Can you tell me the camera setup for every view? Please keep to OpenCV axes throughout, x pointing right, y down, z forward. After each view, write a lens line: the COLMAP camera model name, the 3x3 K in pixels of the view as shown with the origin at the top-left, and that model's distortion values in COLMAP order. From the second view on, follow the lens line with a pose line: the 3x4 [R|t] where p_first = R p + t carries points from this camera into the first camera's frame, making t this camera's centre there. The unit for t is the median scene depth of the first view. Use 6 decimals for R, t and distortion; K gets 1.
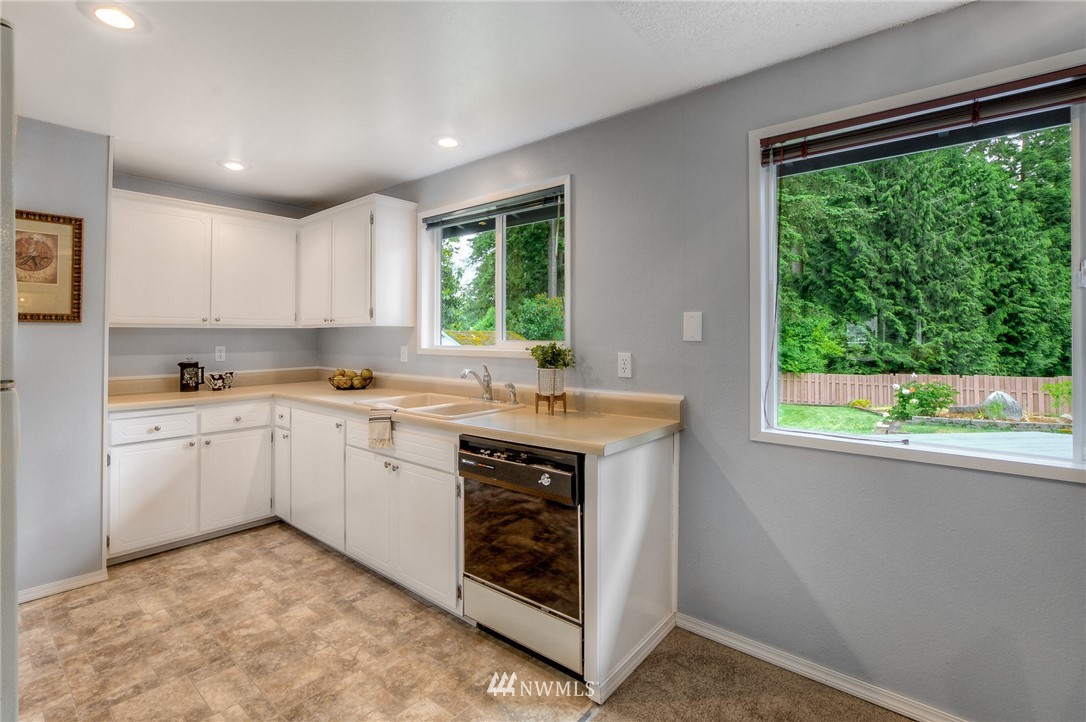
lens RADIAL K [[508.4, 0, 505.3], [0, 508.4, 329.7], [0, 0, 1]] dist [-0.030399, 0.003624]
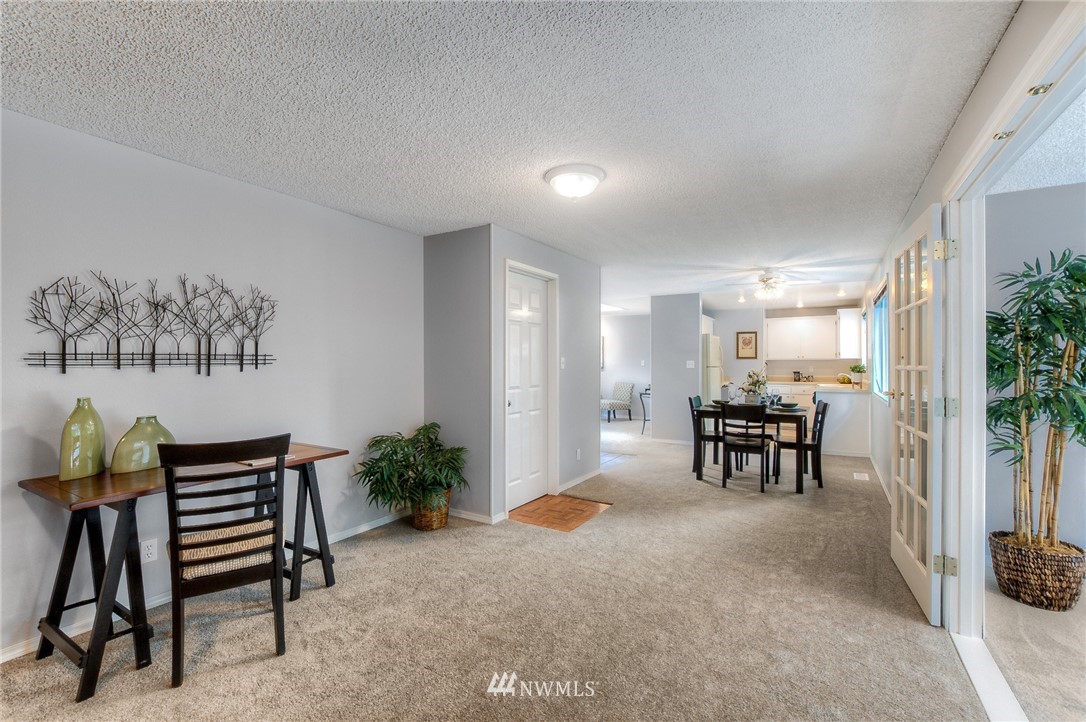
lens RADIAL K [[477.9, 0, 553.1], [0, 477.9, 356.3], [0, 0, 1]] dist [-0.013935, 0.000962]
pose [[0.197180, -0.016495, -0.980228, 1.716283], [0.011481, 0.999829, -0.014515, -0.000451], [0.980300, -0.008392, 0.197336, -0.886480]]
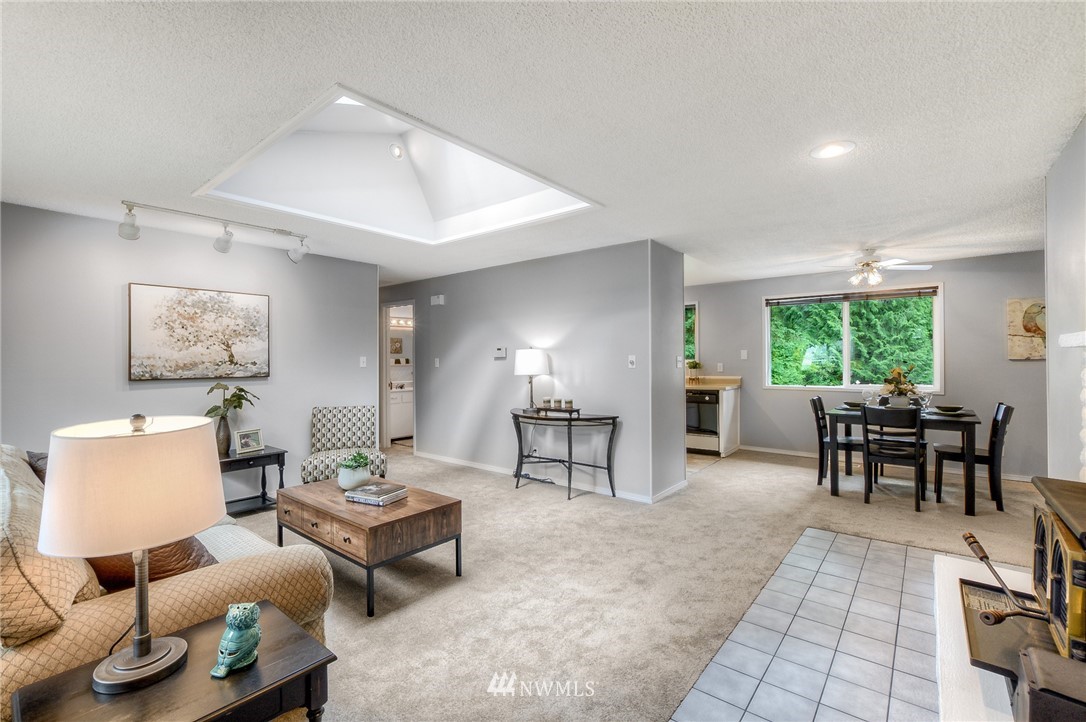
lens RADIAL K [[477.9, 0, 535.5], [0, 477.9, 356.0], [0, 0, 1]] dist [-0.013935, 0.000962]
pose [[0.998938, -0.008743, 0.045228, -0.669150], [0.008396, 0.999934, 0.007846, -0.020156], [-0.045294, -0.007458, 0.998946, -1.204908]]
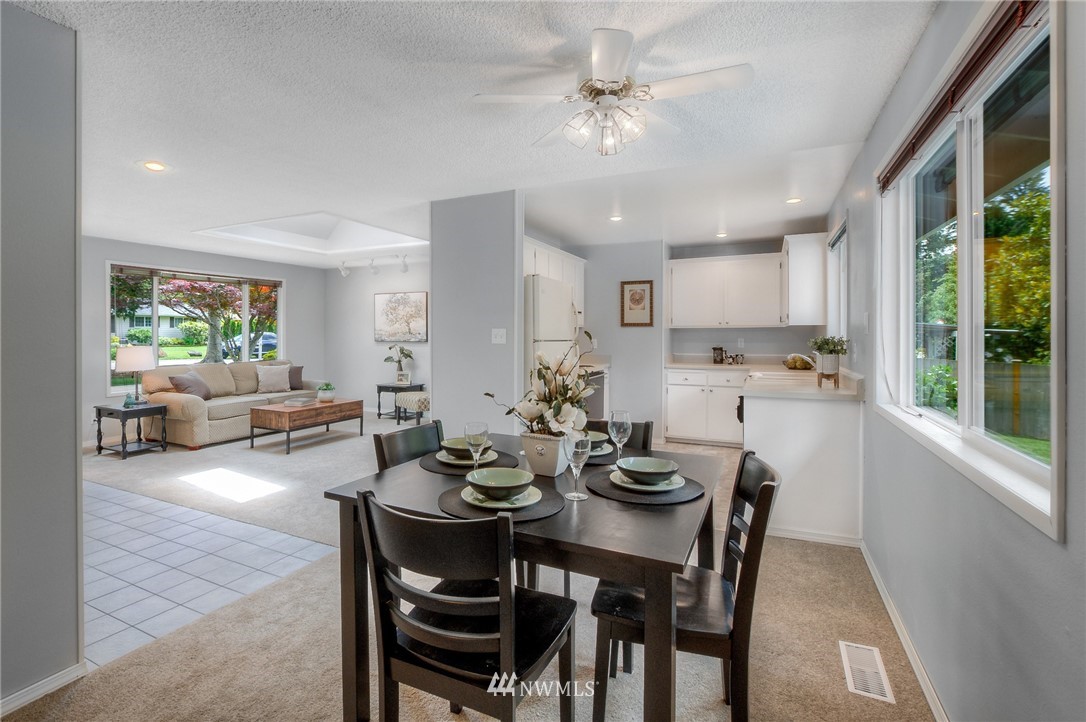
lens RADIAL K [[508.4, 0, 518.4], [0, 508.4, 333.0], [0, 0, 1]] dist [-0.030399, 0.003624]
pose [[0.264745, -0.003418, -0.964312, 0.853641], [0.012864, 0.999917, -0.000013, 0.004939], [0.964233, -0.012402, 0.264767, -0.137508]]
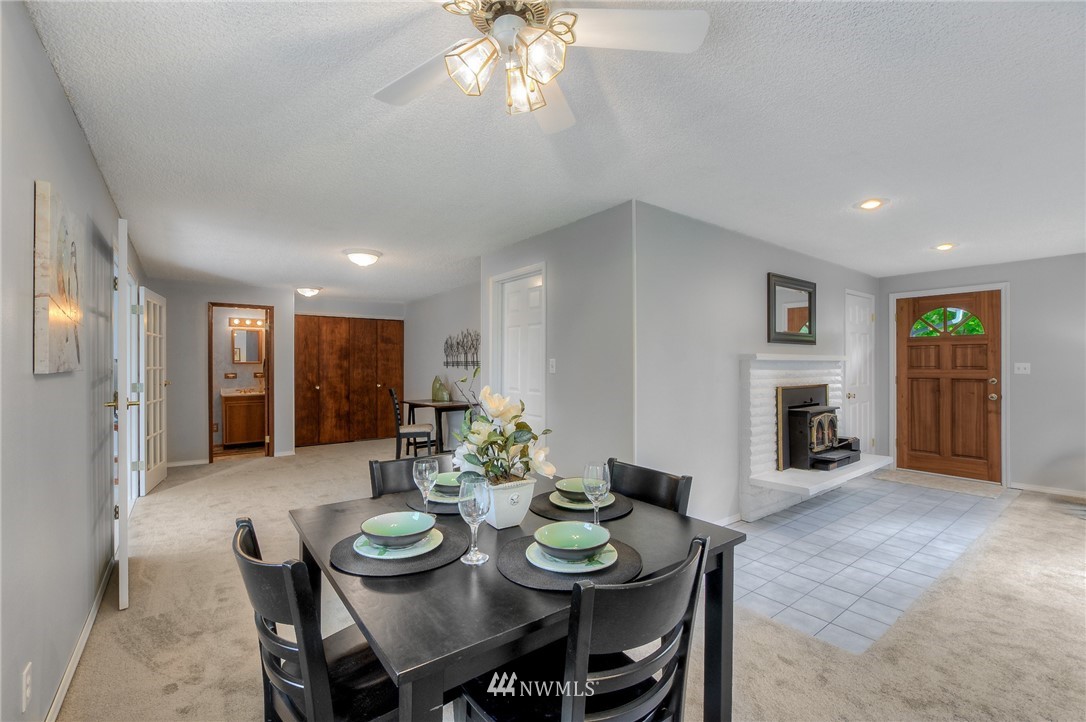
lens RADIAL K [[477.9, 0, 533.6], [0, 477.9, 362.1], [0, 0, 1]] dist [-0.013935, 0.000962]
pose [[-0.979056, -0.004445, 0.203545, 0.238412], [-0.007382, 0.999879, -0.013672, 0.005227], [-0.203460, -0.014888, -0.978970, 0.473932]]
